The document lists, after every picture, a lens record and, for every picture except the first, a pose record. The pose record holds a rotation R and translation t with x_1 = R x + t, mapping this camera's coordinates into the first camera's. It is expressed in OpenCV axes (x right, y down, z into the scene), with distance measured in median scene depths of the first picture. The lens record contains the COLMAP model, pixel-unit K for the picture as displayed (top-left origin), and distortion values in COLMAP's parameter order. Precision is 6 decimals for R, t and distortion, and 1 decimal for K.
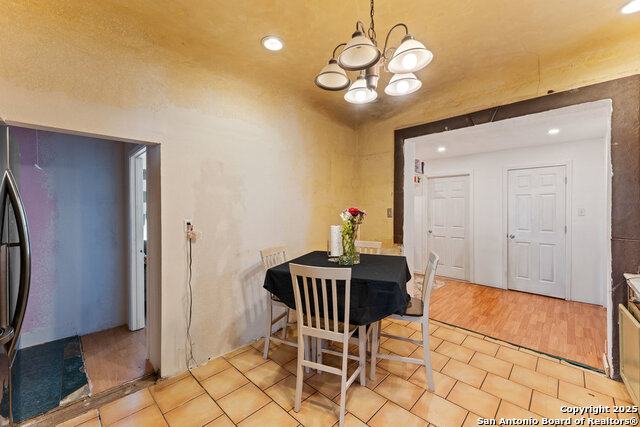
lens RADIAL K [[262.6, 0, 316.2], [0, 262.6, 212.3], [0, 0, 1]] dist [0.003230, 0.000430]
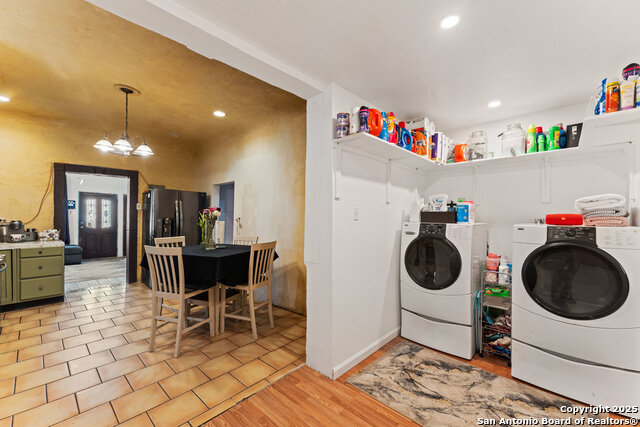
lens RADIAL K [[262.6, 0, 320.9], [0, 262.6, 216.7], [0, 0, 1]] dist [0.003230, 0.000430]
pose [[0.016552, 0.011411, -0.999798, 1.439376], [-0.006919, 0.999912, 0.011298, 0.005594], [0.999839, 0.006730, 0.016629, 1.506557]]
